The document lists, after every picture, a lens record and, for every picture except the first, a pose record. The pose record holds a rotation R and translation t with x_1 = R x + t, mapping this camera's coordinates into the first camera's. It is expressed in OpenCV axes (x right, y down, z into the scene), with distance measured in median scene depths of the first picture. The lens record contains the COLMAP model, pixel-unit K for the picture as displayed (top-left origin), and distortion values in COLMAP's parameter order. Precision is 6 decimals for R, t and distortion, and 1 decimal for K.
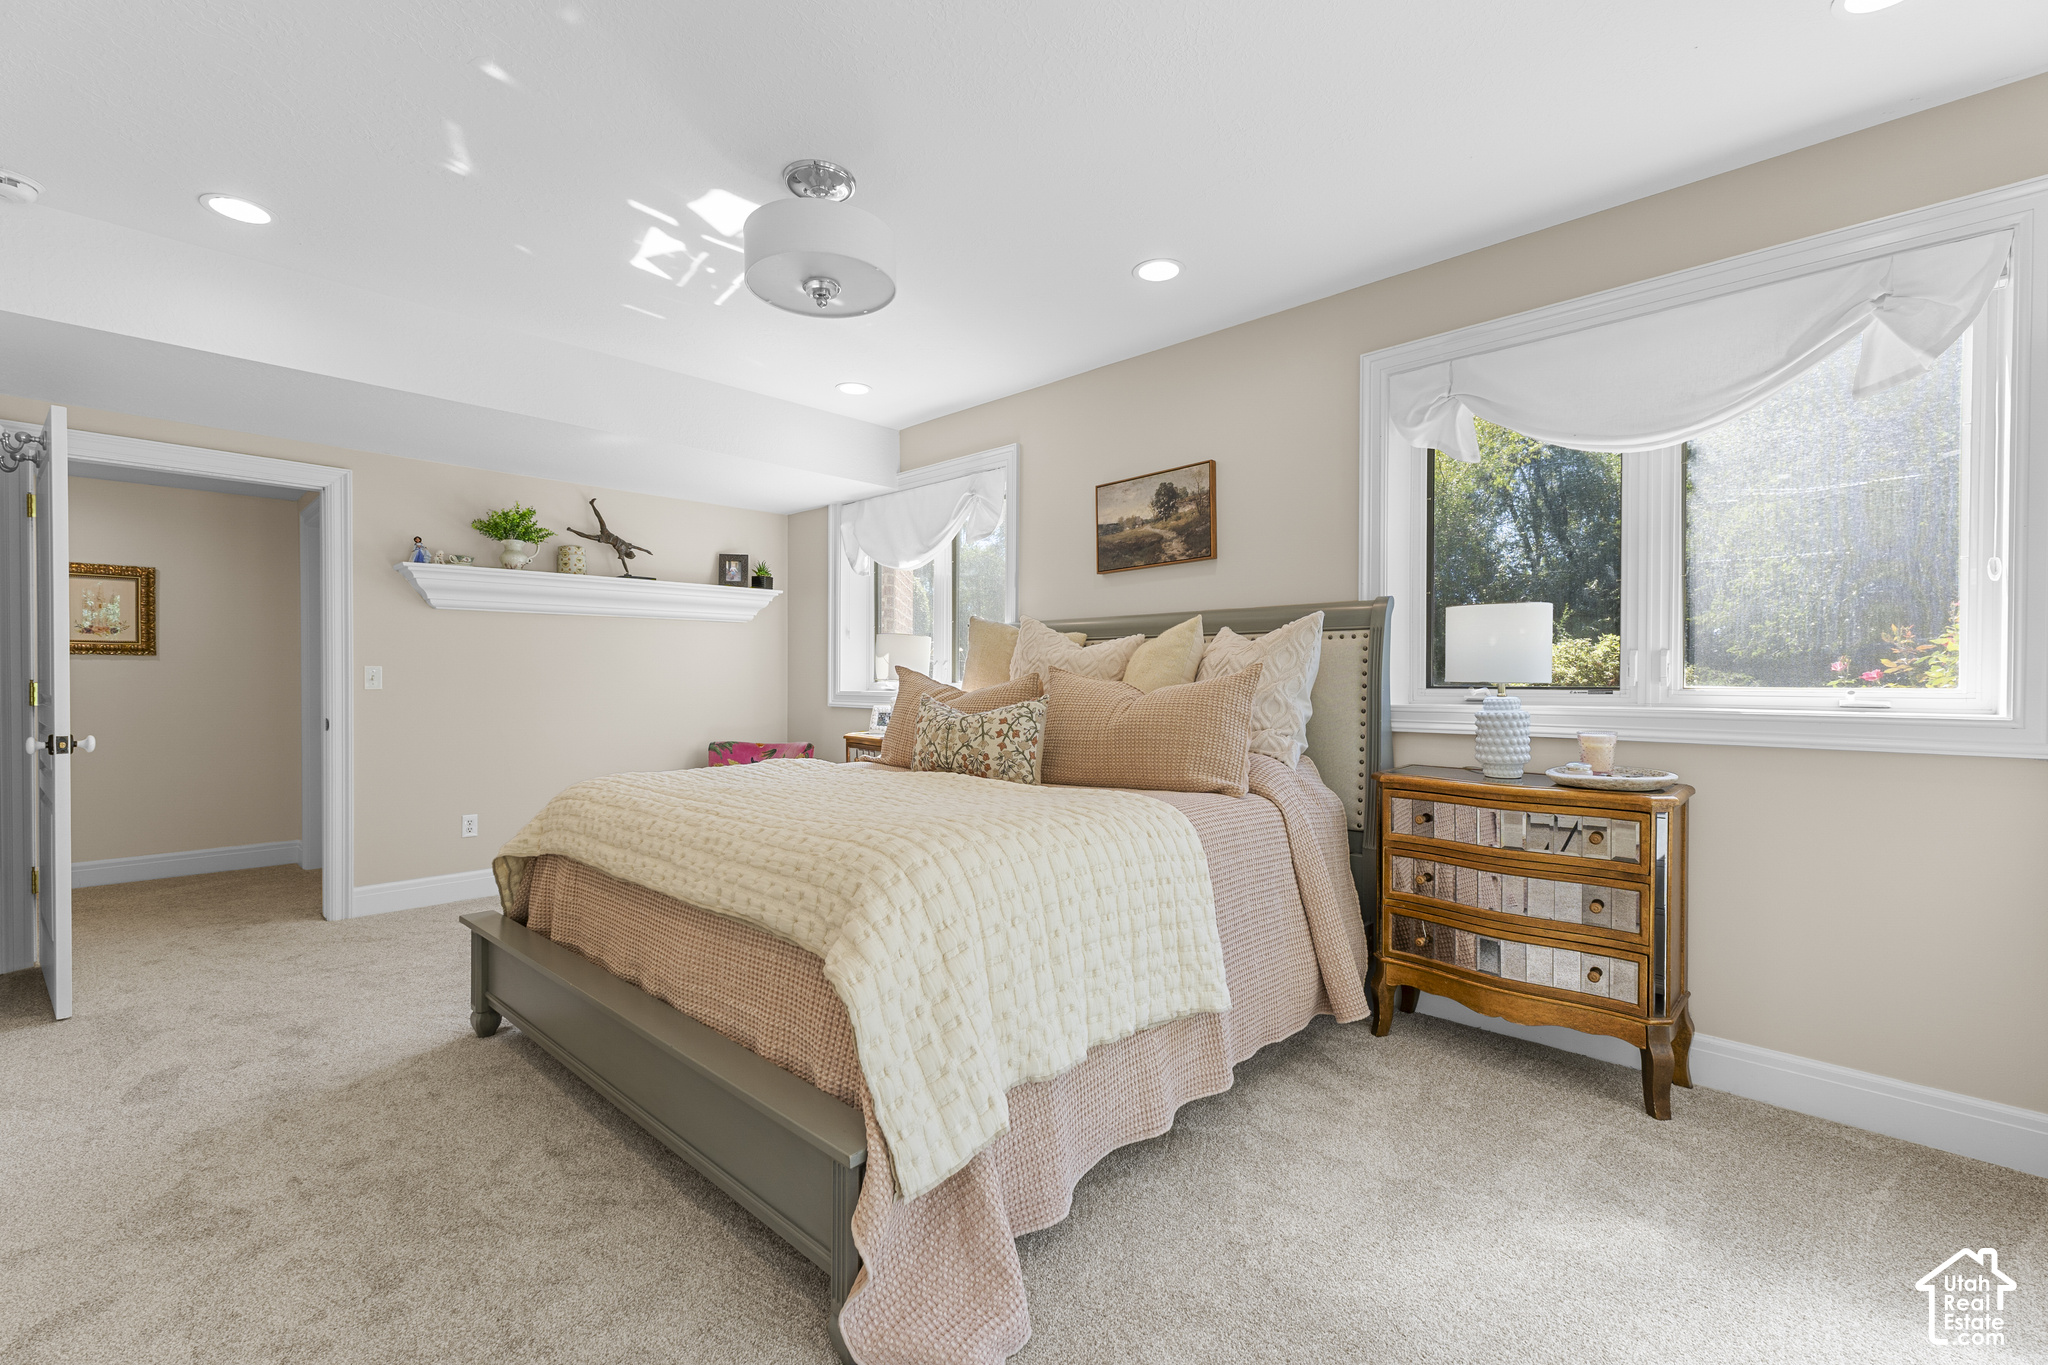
lens RADIAL K [[882.5, 0, 1030.1], [0, 882.5, 689.1], [0, 0, 1]] dist [0.005867, -0.000439]
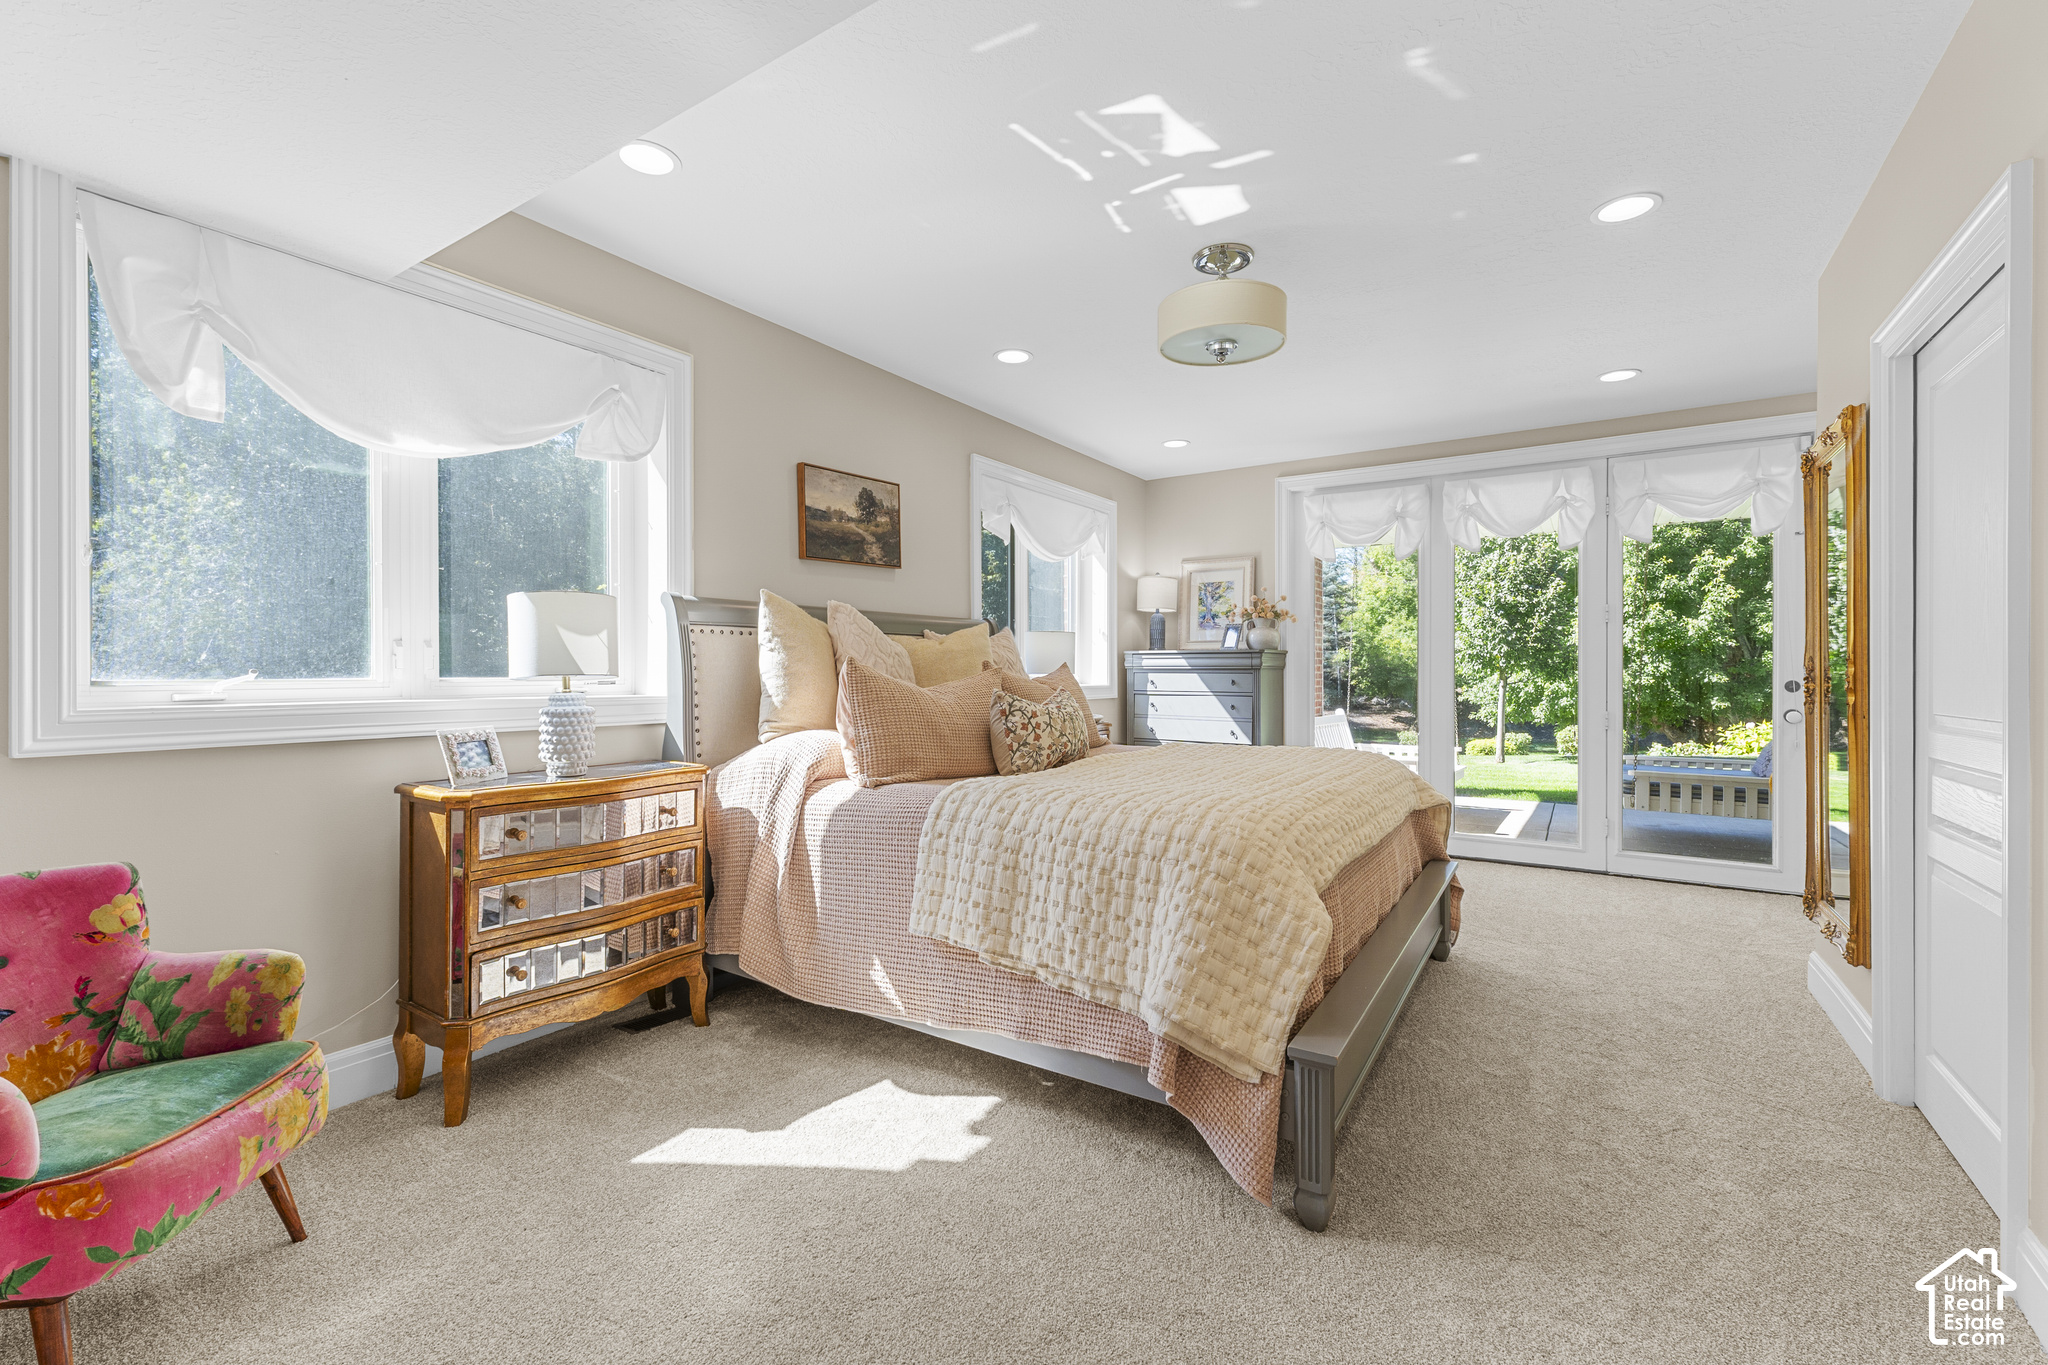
lens RADIAL K [[882.5, 0, 1030.1], [0, 882.5, 689.1], [0, 0, 1]] dist [0.005867, -0.000439]
pose [[-0.192017, -0.022566, 0.981132, -0.928852], [0.012758, 0.999594, 0.025487, -0.016755], [-0.981309, 0.017411, -0.191651, 1.011080]]
